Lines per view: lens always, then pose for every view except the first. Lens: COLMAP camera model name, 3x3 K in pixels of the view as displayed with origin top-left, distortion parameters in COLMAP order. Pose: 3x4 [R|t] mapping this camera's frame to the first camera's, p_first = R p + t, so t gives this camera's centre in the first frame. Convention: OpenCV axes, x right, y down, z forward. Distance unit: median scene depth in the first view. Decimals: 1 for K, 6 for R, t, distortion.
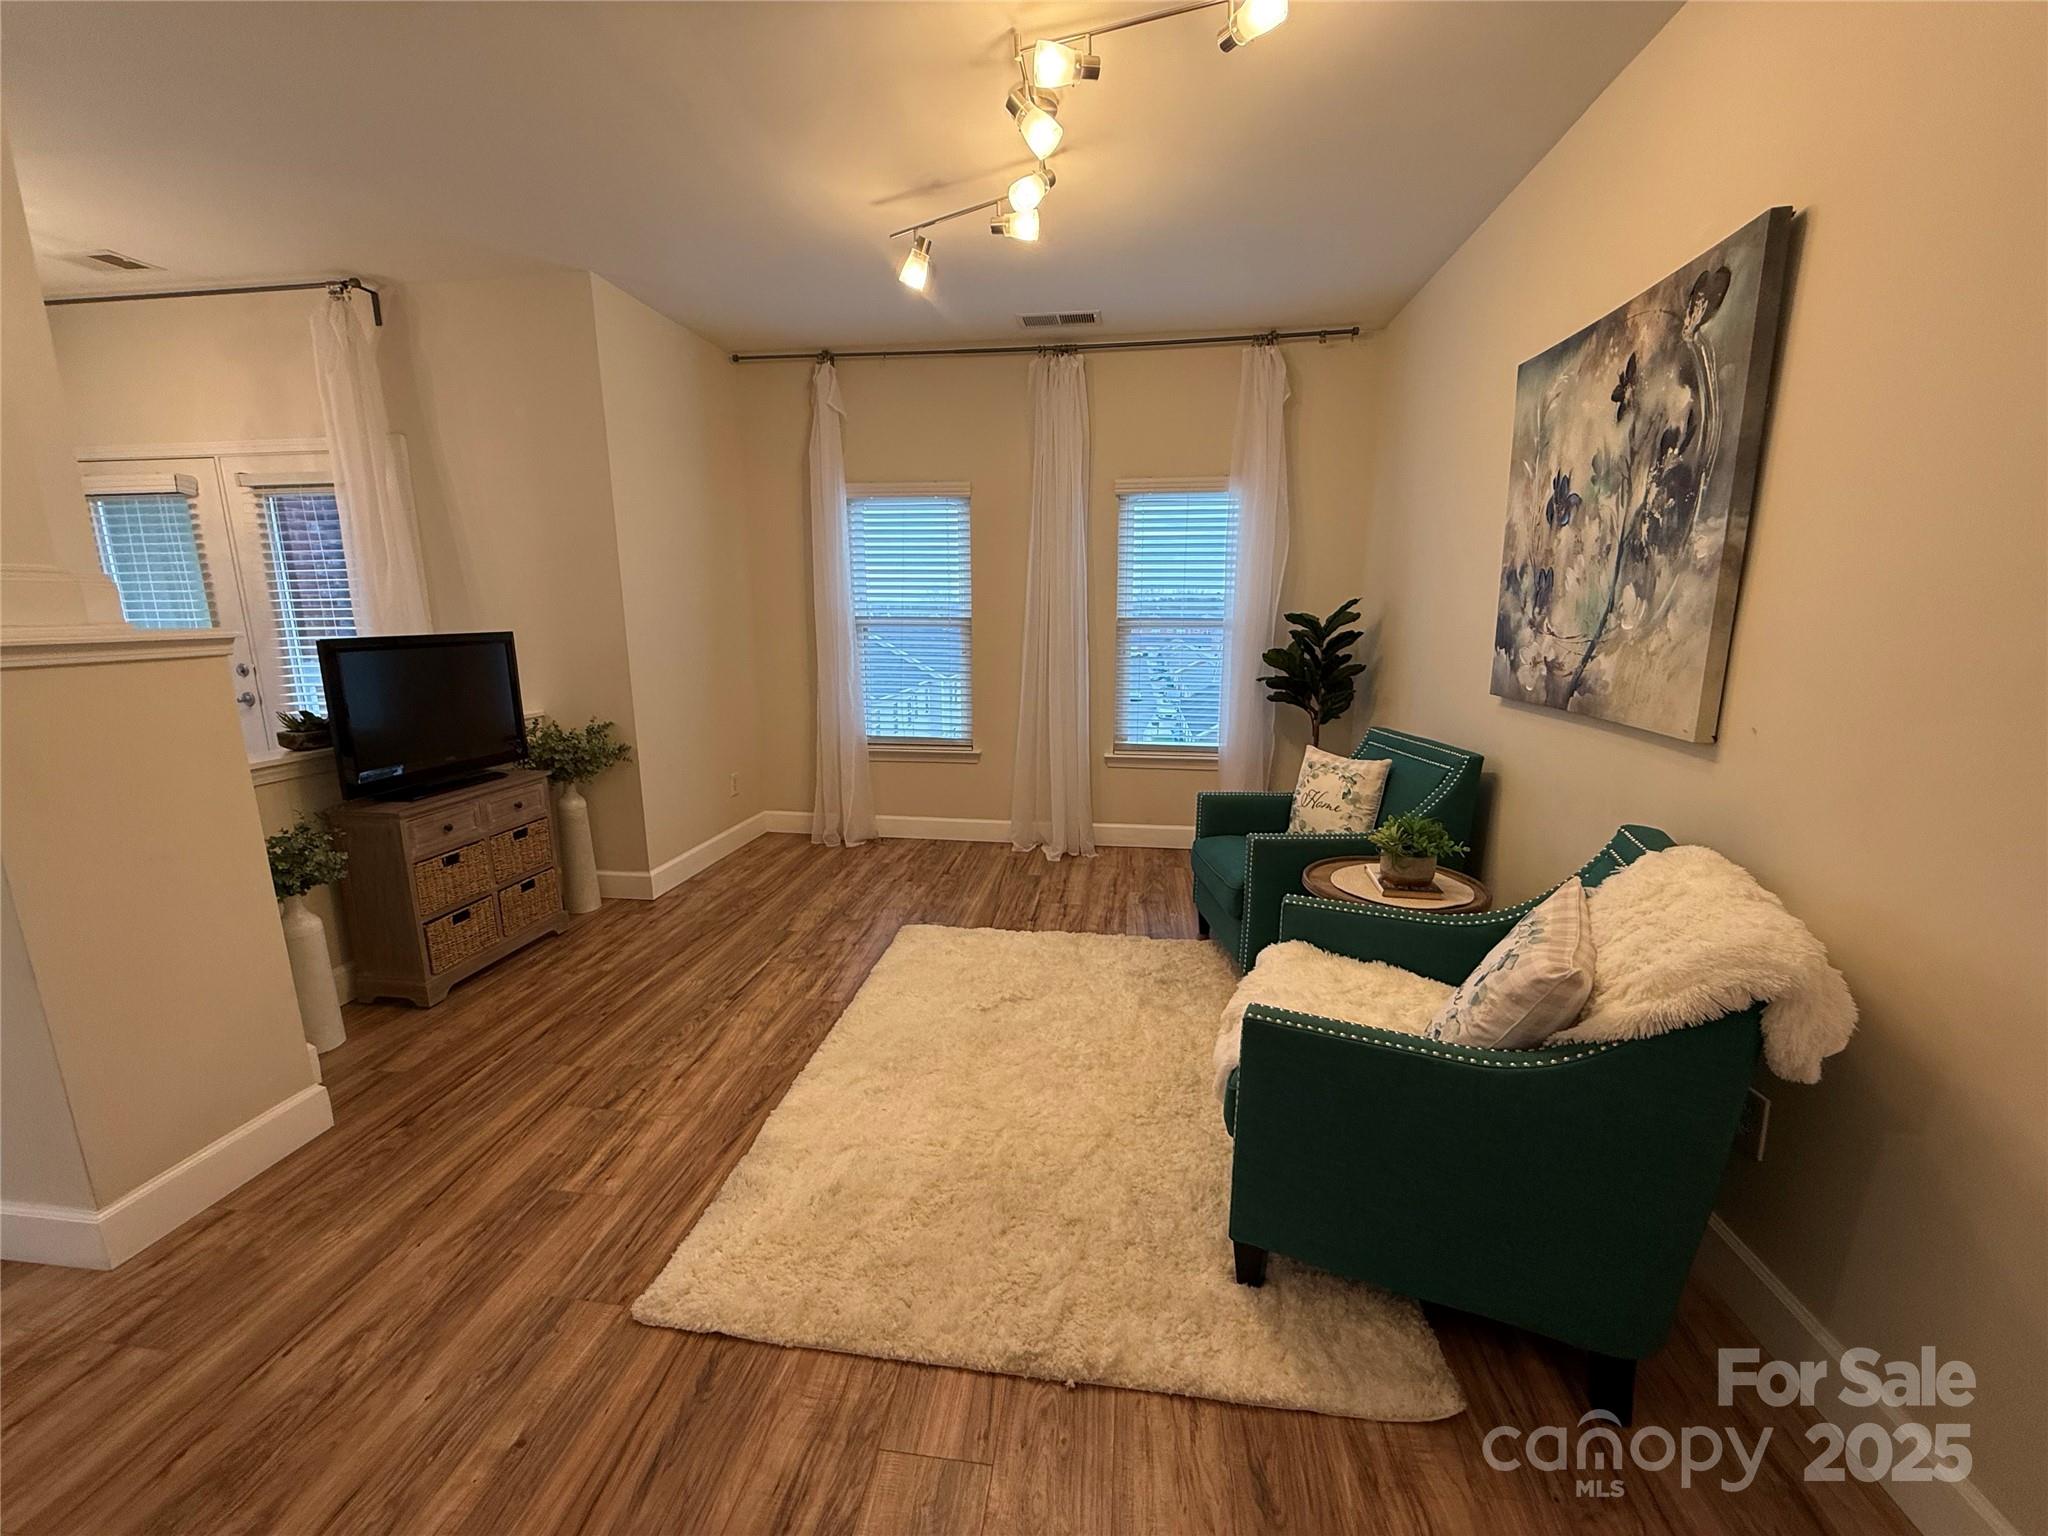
lens RADIAL K [[814.7, 0, 1024.0], [0, 814.7, 768.0], [0, 0, 1]] dist [0.003166, 0.000411]
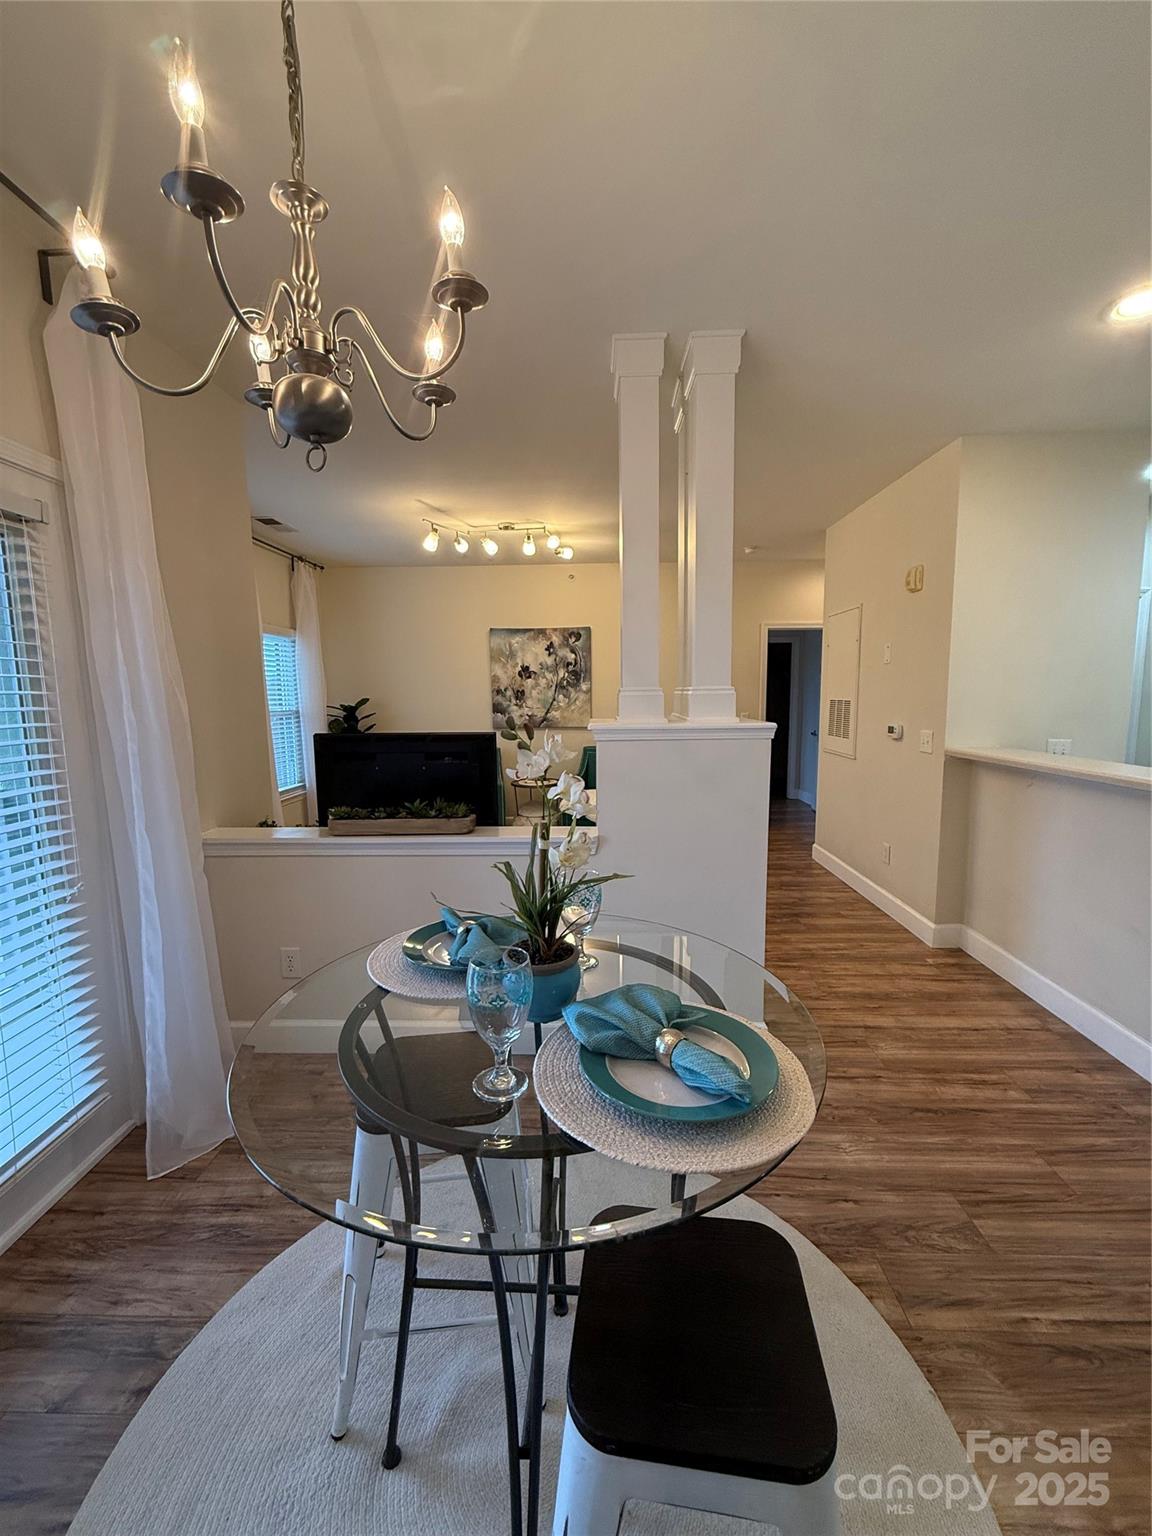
lens RADIAL K [[611.0, 0, 576.0], [0, 611.0, 768.0], [0, 0, 1]] dist [0.003166, 0.000411]
pose [[-0.110261, -0.134070, 0.984819, -2.272286], [0.203198, 0.966891, 0.154380, -0.304172], [-0.972910, 0.217135, -0.079367, 1.155993]]
